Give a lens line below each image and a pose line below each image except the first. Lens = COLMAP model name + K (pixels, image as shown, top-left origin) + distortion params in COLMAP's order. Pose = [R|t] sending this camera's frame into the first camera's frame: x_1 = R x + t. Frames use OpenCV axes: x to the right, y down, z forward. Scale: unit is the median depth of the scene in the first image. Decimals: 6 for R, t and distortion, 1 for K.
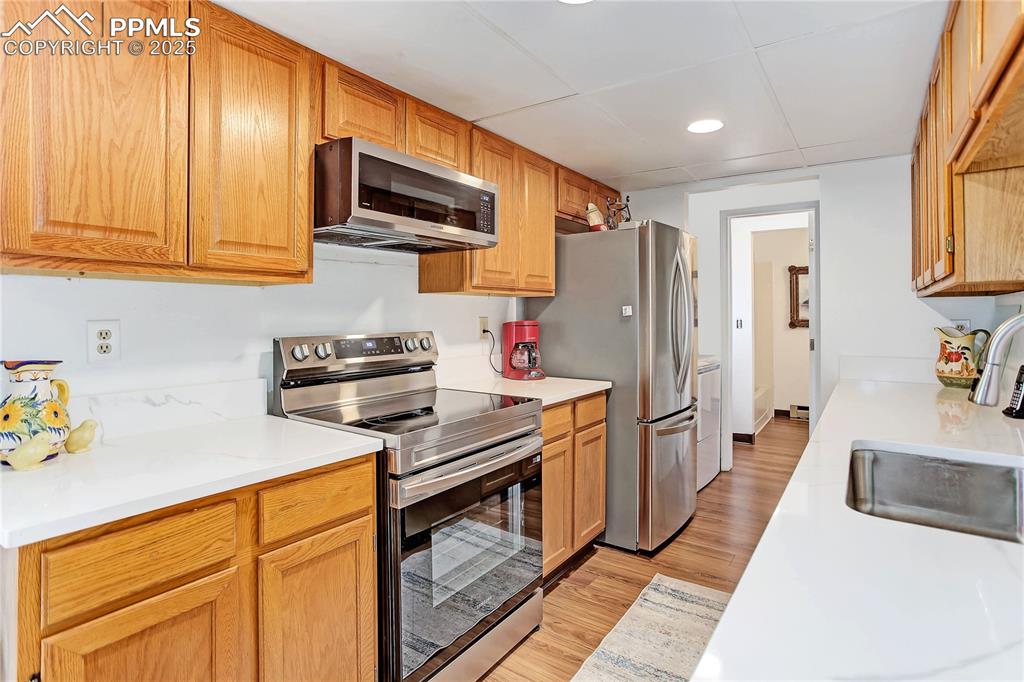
lens RADIAL K [[521.6, 0, 515.3], [0, 521.6, 318.0], [0, 0, 1]] dist [-0.006538, -0.000131]
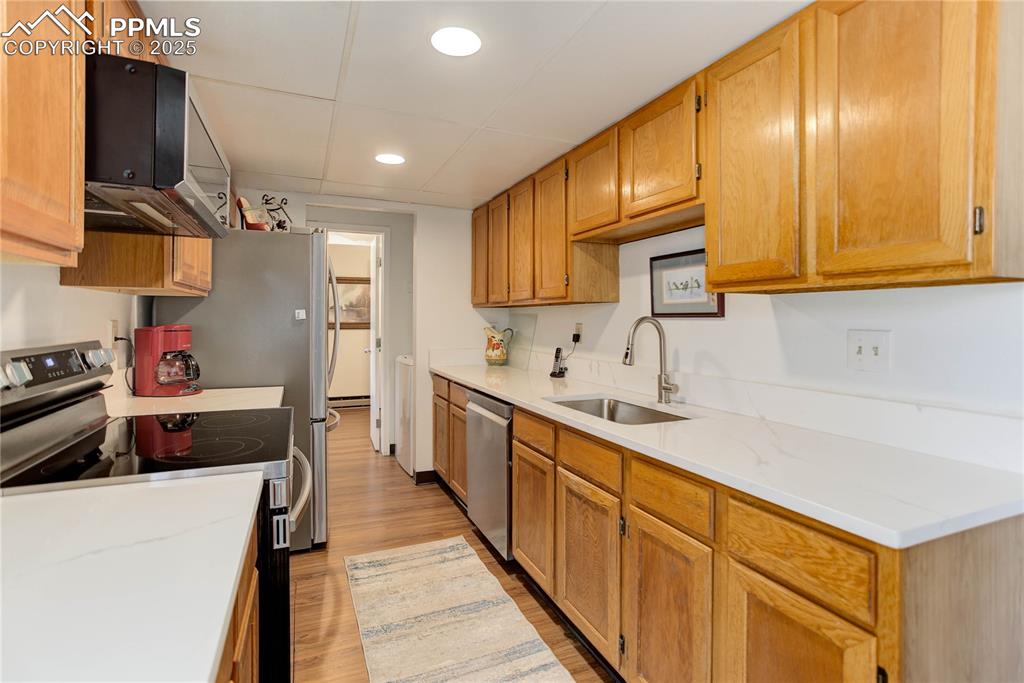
lens RADIAL K [[497.8, 0, 514.8], [0, 497.8, 318.3], [0, 0, 1]] dist [0.003709, 0.000469]
pose [[0.534826, 0.006170, 0.844940, -0.401894], [-0.000853, 0.999977, -0.006762, -0.000392], [-0.844962, 0.002895, 0.534819, 0.137047]]
